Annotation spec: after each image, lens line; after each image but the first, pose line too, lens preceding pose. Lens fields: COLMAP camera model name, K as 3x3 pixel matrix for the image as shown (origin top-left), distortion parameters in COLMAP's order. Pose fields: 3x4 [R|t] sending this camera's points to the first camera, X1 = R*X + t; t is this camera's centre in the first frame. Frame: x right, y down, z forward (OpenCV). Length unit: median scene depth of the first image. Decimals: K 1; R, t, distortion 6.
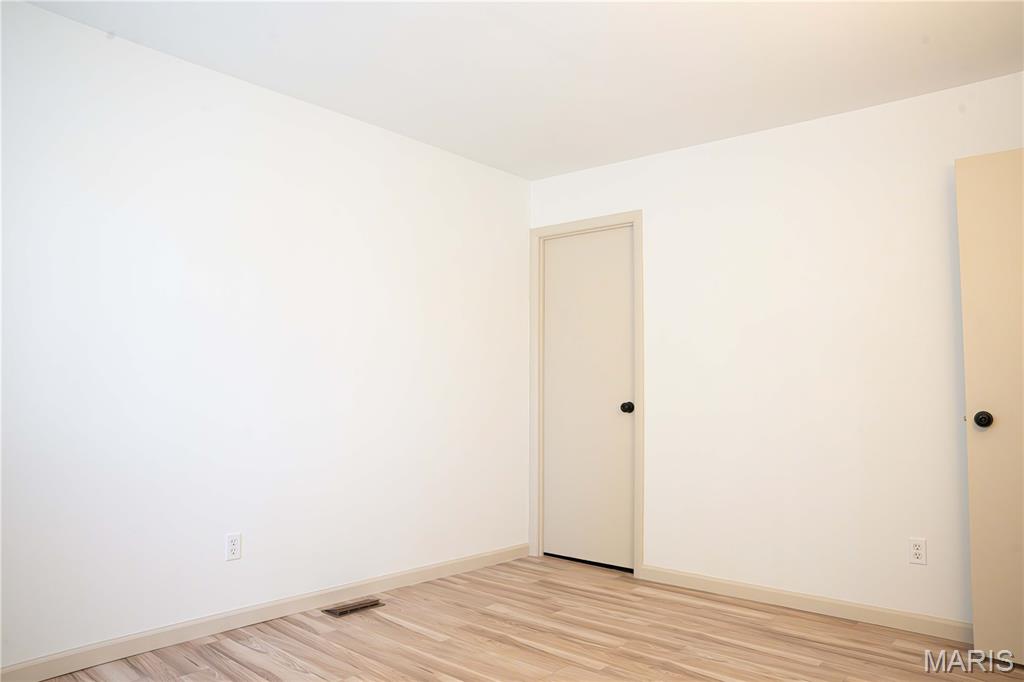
lens RADIAL K [[710.9, 0, 505.6], [0, 710.9, 341.6], [0, 0, 1]] dist [-0.091149, 0.044224]
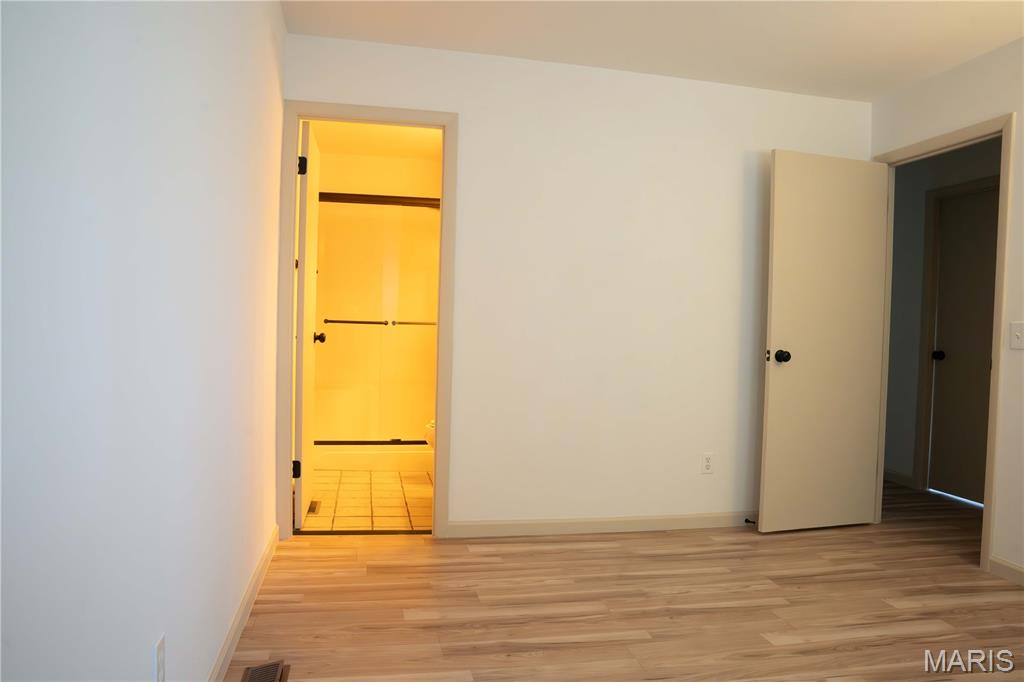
lens RADIAL K [[710.9, 0, 511.4], [0, 710.9, 338.3], [0, 0, 1]] dist [-0.091149, 0.044224]
pose [[0.588249, 0.000894, 0.808680, -0.594423], [-0.080734, 0.995068, 0.057628, 0.039026], [-0.804640, -0.099188, 0.585420, 0.551959]]
